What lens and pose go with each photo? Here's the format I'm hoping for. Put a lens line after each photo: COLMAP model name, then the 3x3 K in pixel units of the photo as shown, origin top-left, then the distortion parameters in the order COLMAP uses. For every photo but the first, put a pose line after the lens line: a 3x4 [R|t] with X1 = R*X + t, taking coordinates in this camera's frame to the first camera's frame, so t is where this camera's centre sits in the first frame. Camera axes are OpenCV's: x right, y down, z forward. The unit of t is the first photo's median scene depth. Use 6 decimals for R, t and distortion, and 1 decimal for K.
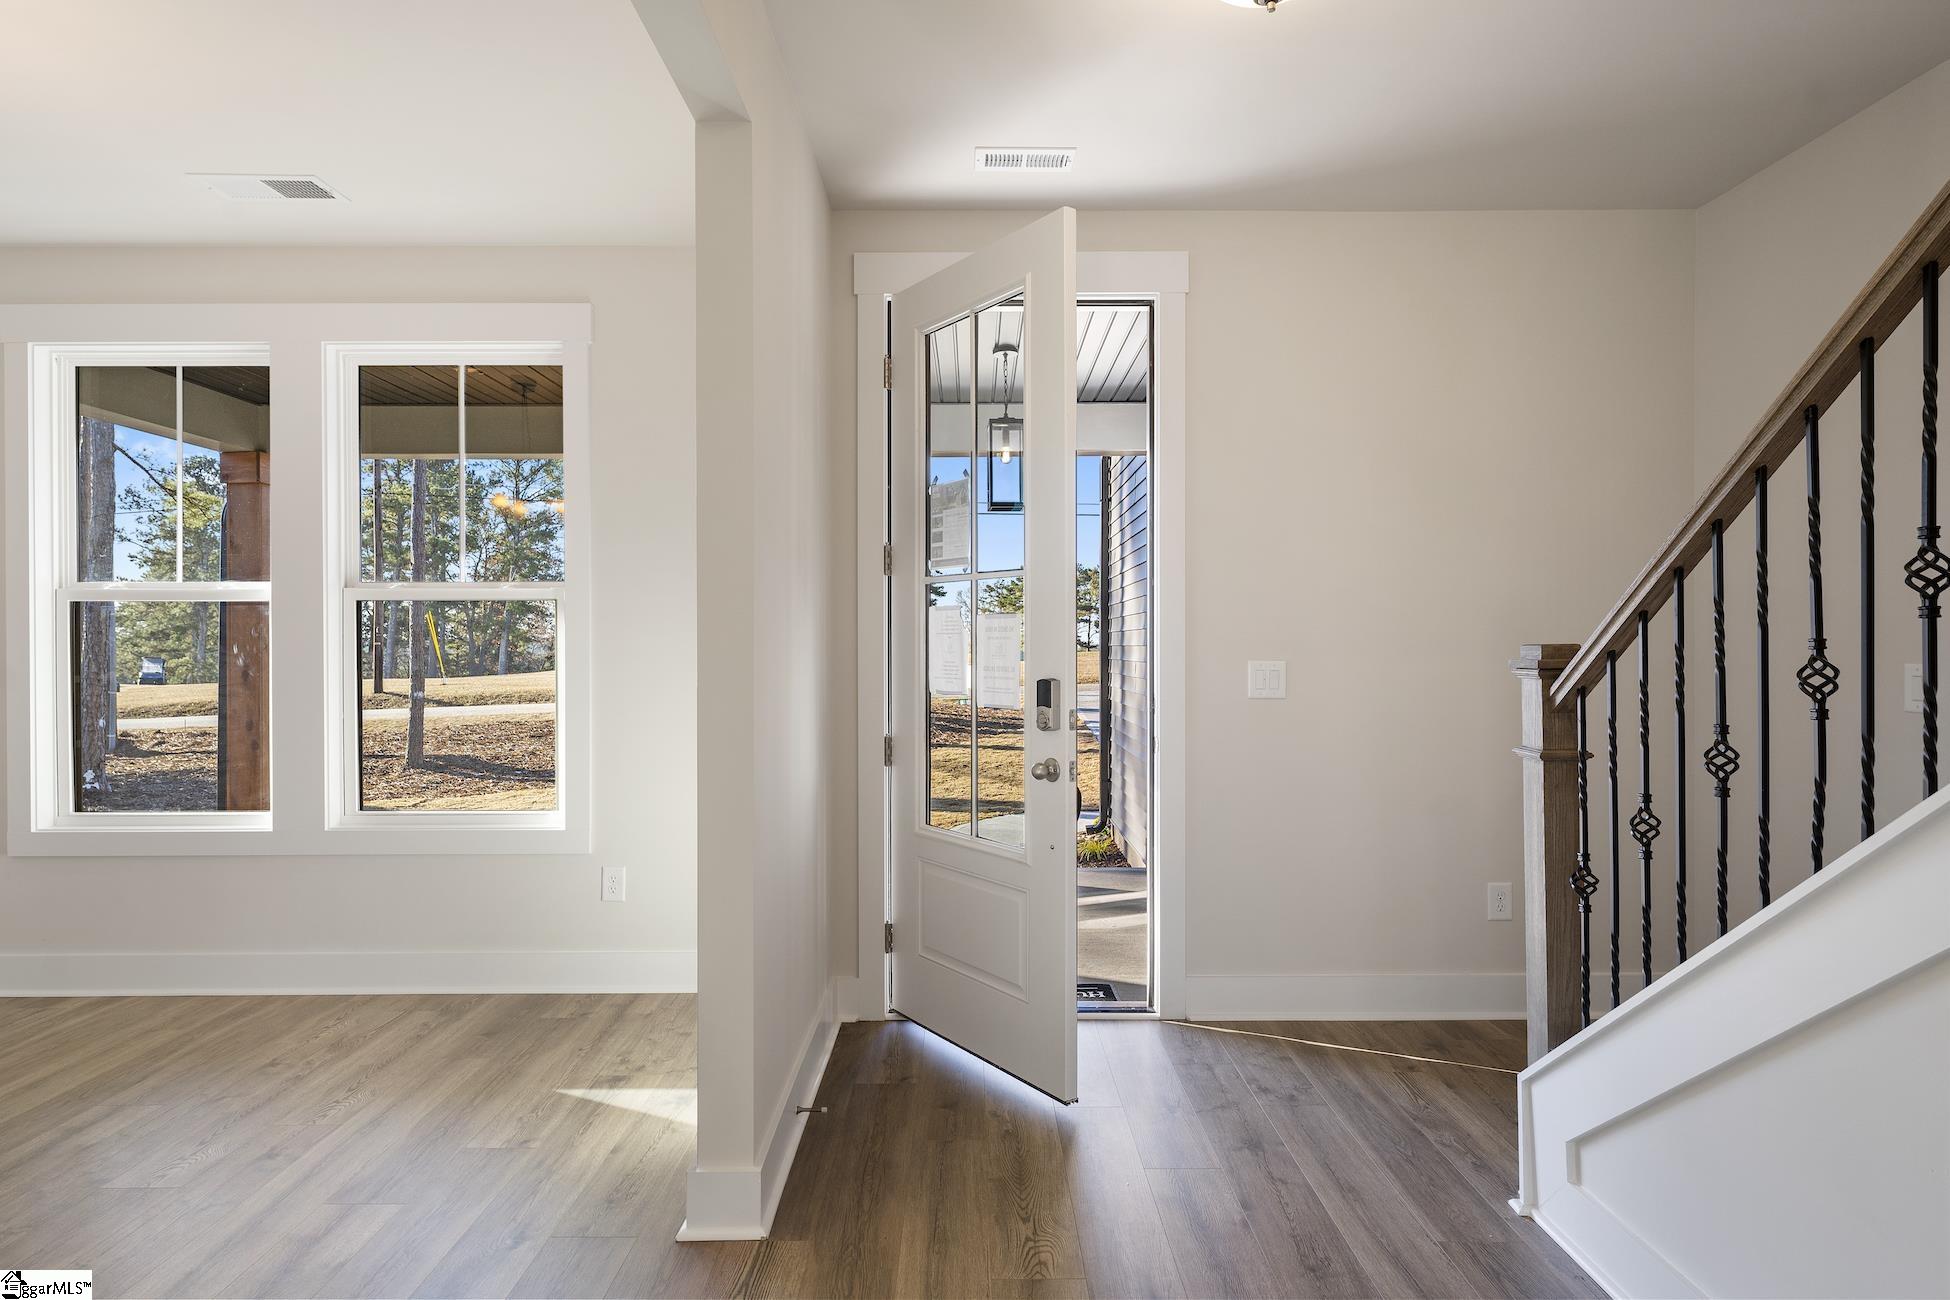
lens RADIAL K [[1060.5, 0, 975.0], [0, 1060.5, 650.0], [0, 0, 1]] dist [-0.001526, 0.001072]
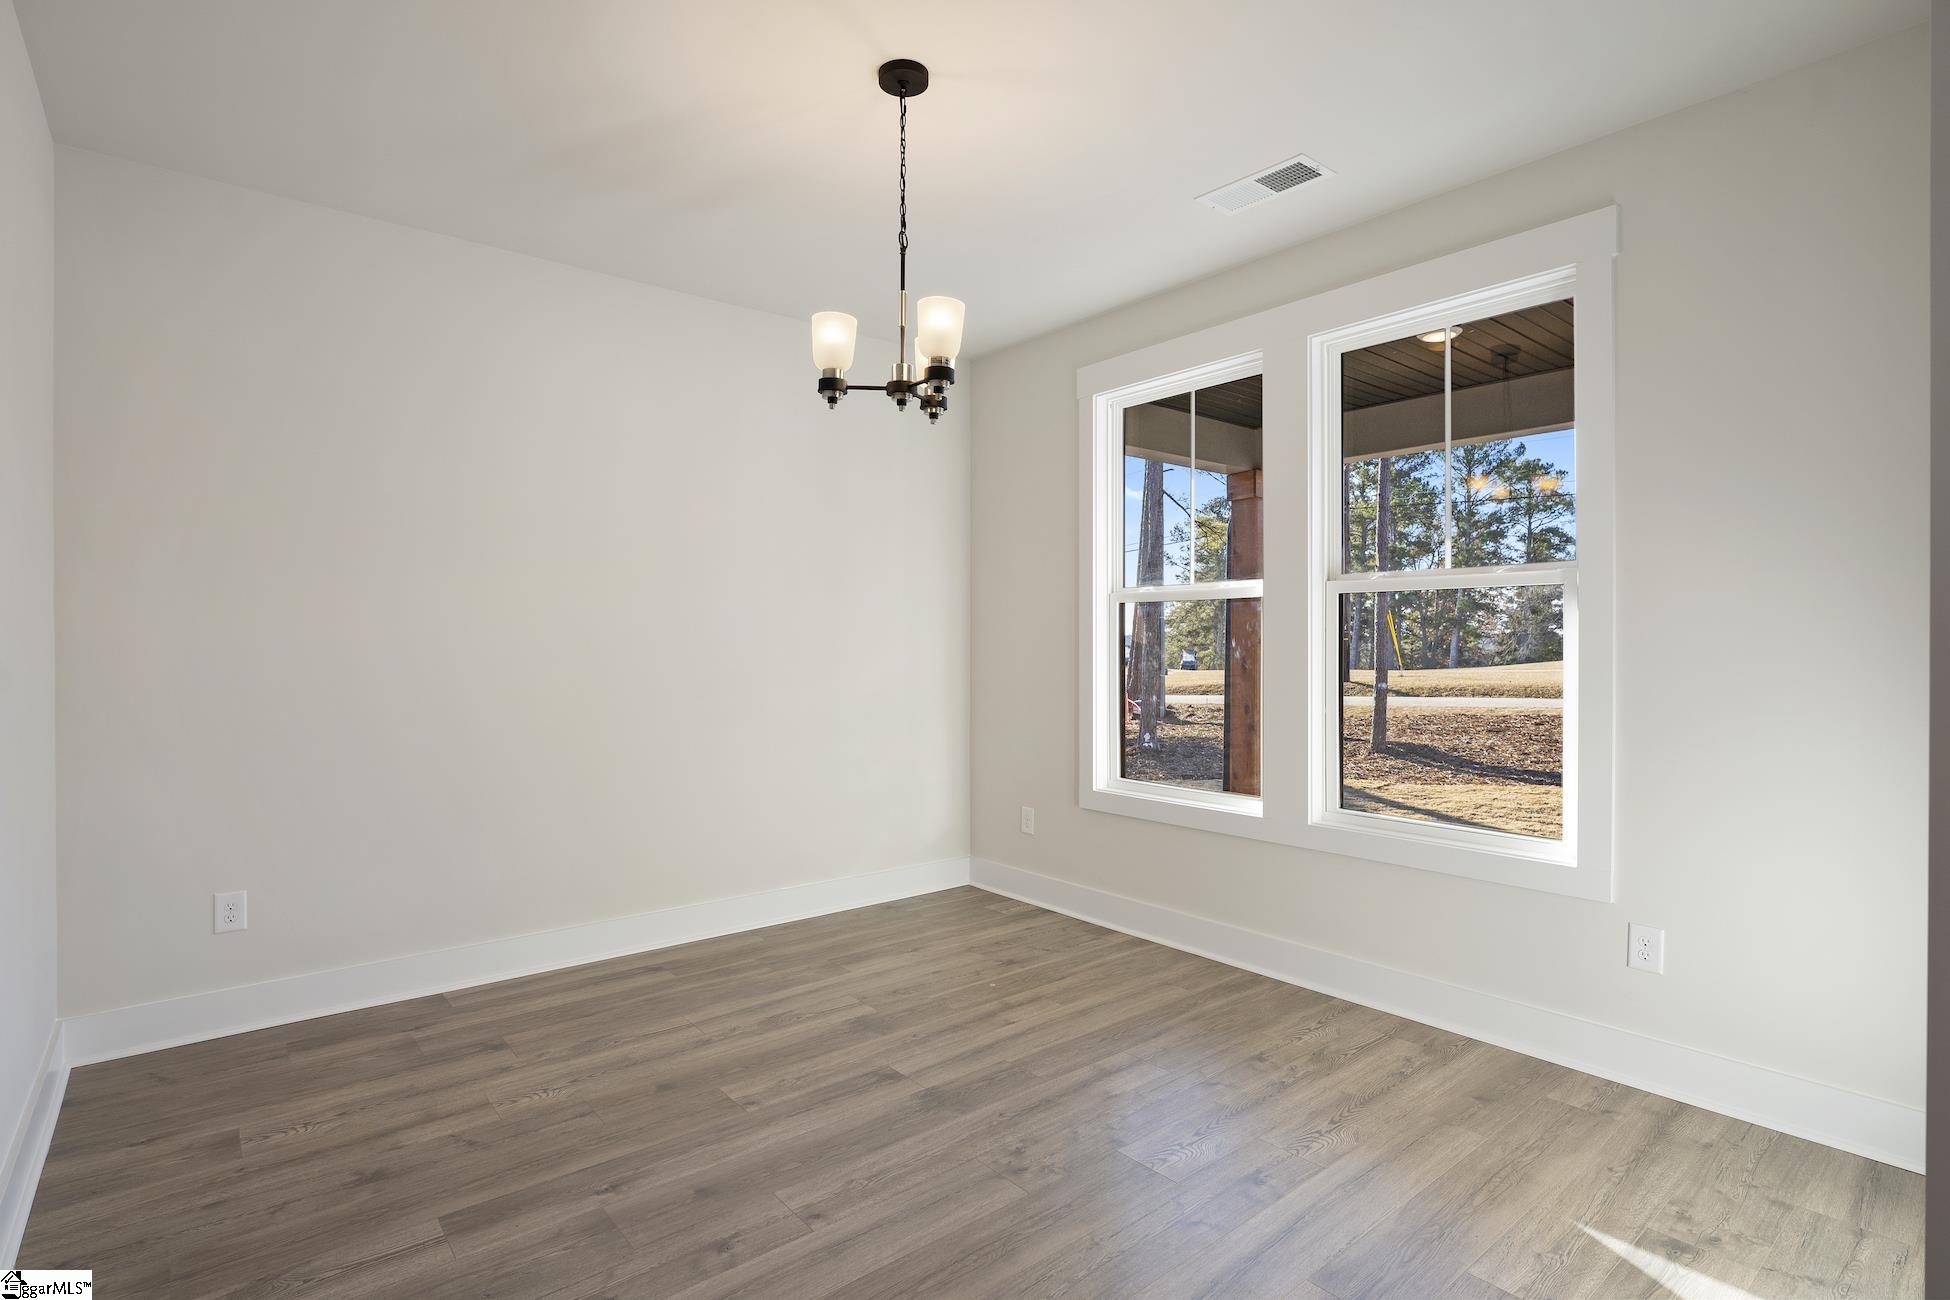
lens RADIAL K [[951.6, 0, 975.0], [0, 951.6, 650.0], [0, 0, 1]] dist [-0.002324, -0.000862]
pose [[0.634792, 0.007739, -0.772644, -0.086569], [-0.003804, 0.999969, 0.006890, 0.000333], [0.772673, -0.001434, 0.634802, 0.134734]]
